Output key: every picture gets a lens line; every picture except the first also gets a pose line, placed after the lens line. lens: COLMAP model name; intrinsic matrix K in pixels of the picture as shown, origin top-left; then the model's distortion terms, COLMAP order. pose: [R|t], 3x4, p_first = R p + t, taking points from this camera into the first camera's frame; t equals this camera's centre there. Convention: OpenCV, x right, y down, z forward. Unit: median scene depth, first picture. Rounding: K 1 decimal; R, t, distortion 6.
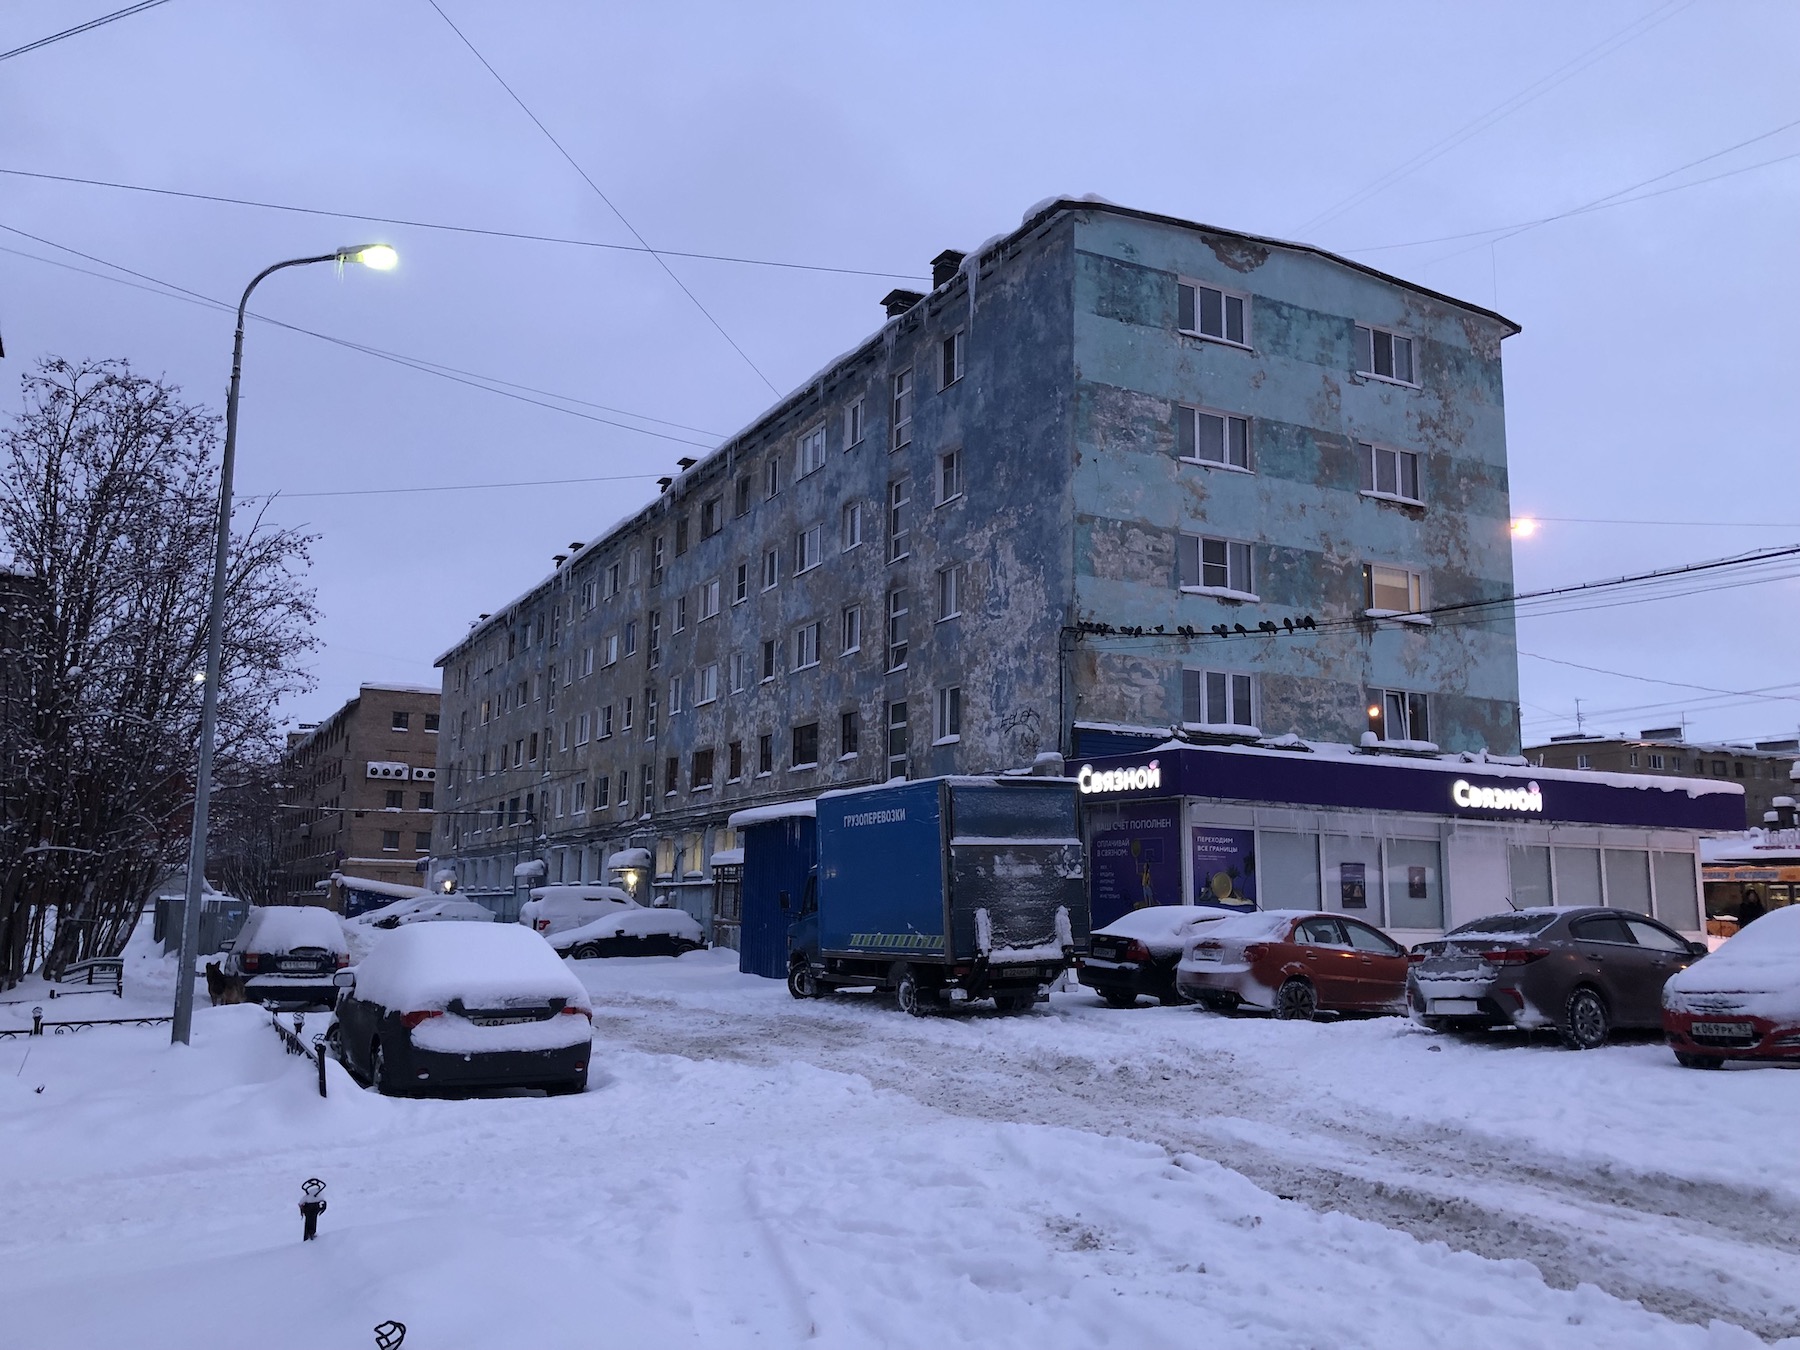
lens RADIAL K [[1487.1, 0, 895.2], [0, 1487.1, 680.6], [0, 0, 1]] dist [0.075280, -0.113182]
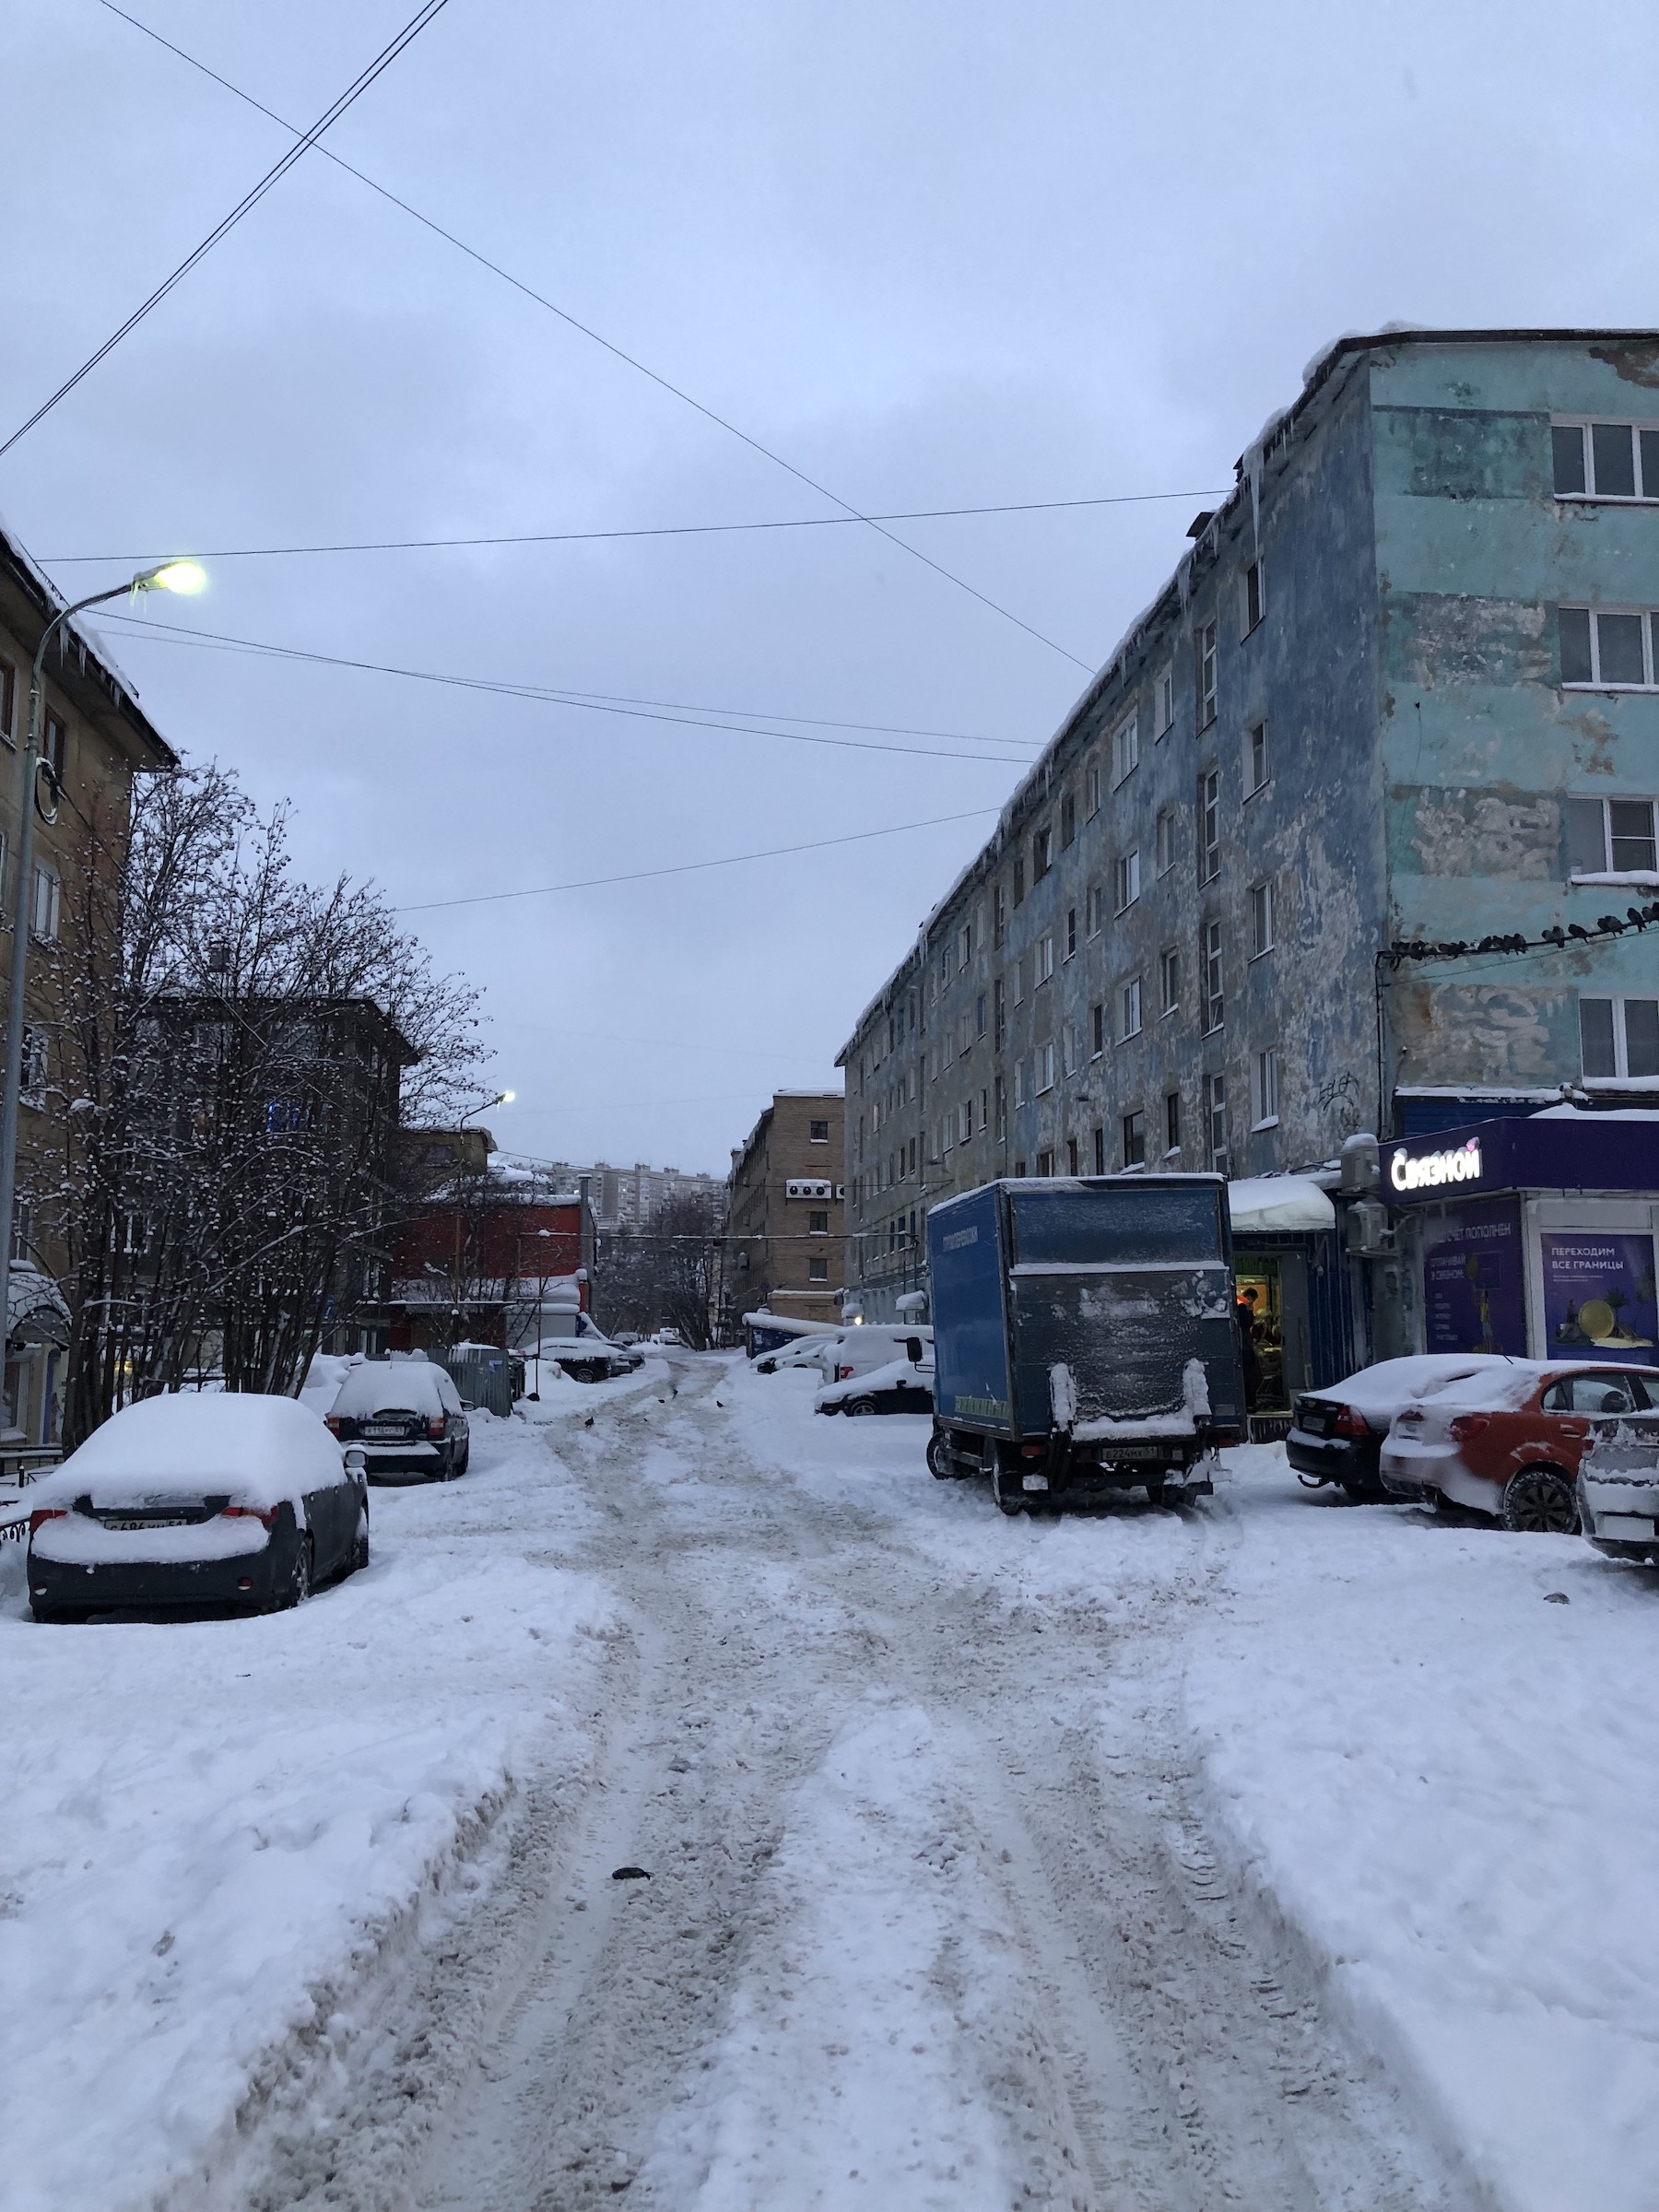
lens RADIAL K [[1827.4, 0, 807.7], [0, 1827.4, 1112.6], [0, 0, 1]] dist [0.075280, -0.113182]
pose [[0.927293, -0.058349, -0.369760, 0.171831], [0.067736, 0.997626, 0.012441, 0.009601], [0.368156, -0.036582, 0.929044, 0.095279]]
